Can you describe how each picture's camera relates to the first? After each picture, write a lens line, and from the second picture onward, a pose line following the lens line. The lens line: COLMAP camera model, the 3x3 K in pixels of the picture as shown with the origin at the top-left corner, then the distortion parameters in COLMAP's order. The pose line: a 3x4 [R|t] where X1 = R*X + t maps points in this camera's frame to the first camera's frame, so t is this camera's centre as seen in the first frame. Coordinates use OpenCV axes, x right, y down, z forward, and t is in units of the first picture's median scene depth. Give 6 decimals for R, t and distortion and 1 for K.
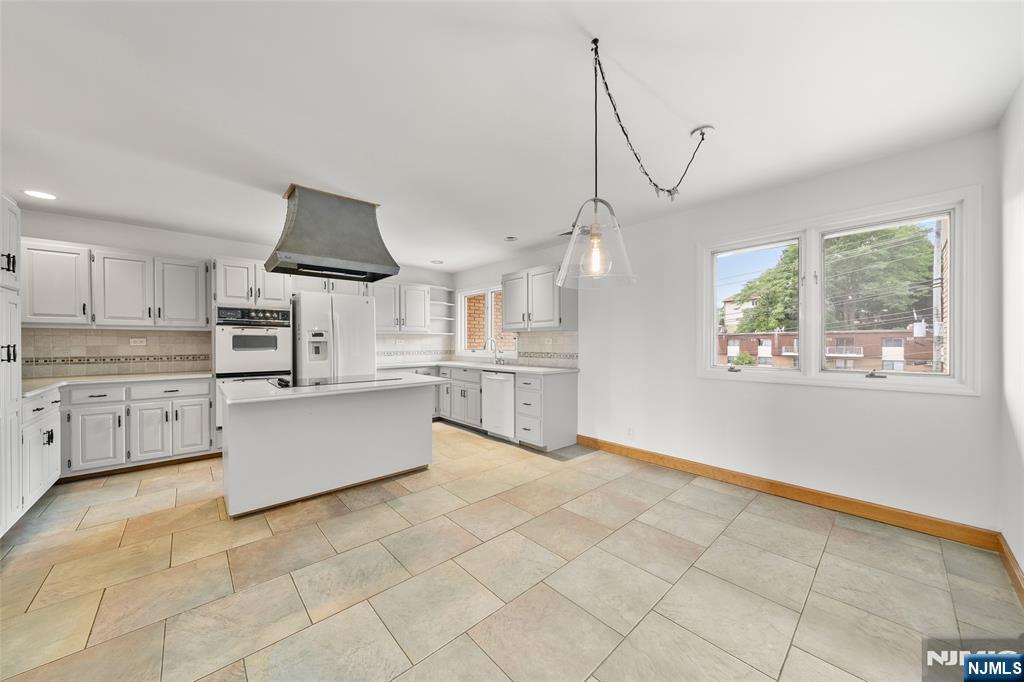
lens RADIAL K [[357.0, 0, 512.8], [0, 357.0, 342.9], [0, 0, 1]] dist [0.000195, -0.000501]
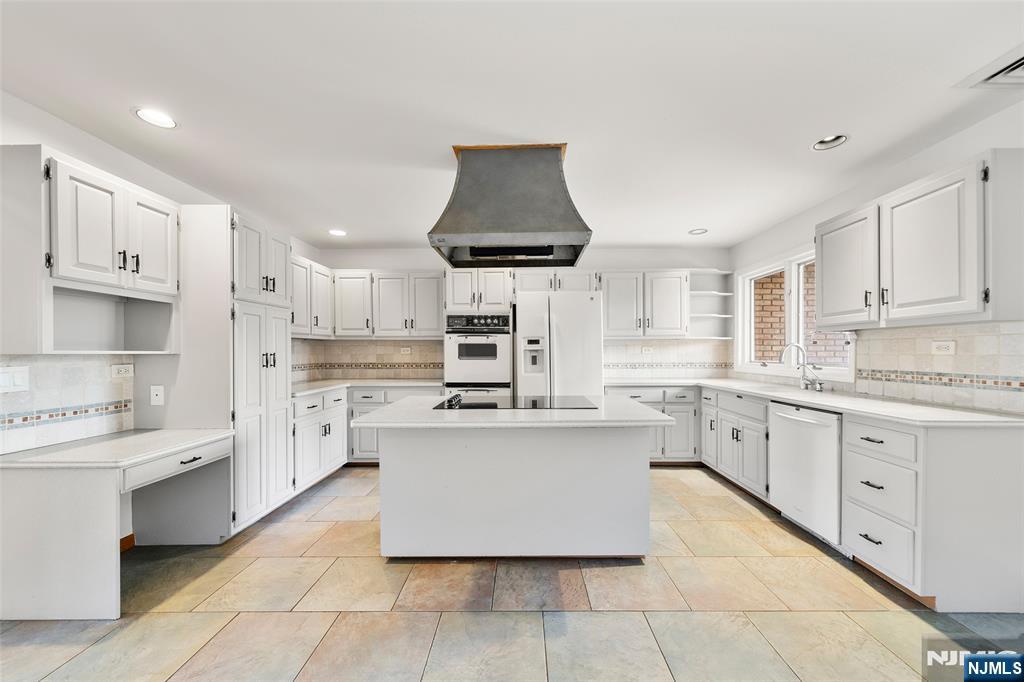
lens RADIAL K [[379.6, 0, 521.9], [0, 379.6, 353.0], [0, 0, 1]] dist [-0.002327, -0.000008]
pose [[0.739387, 0.002630, -0.673276, 0.035888], [-0.000591, 0.999995, 0.003258, 0.000610], [0.673281, -0.002011, 0.739384, 0.359872]]
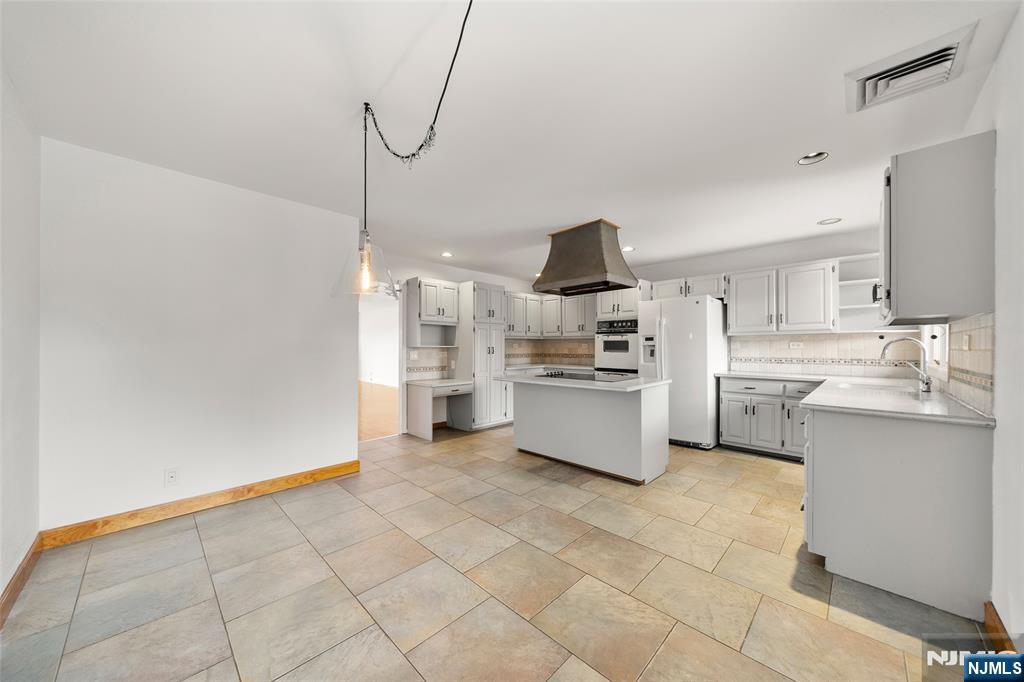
lens RADIAL K [[357.0, 0, 504.4], [0, 357.0, 345.0], [0, 0, 1]] dist [0.000195, -0.000501]
pose [[0.041022, -0.003548, -0.999152, 0.592845], [-0.001981, 0.999991, -0.003632, 0.000704], [0.999156, 0.002128, 0.041014, 0.565539]]
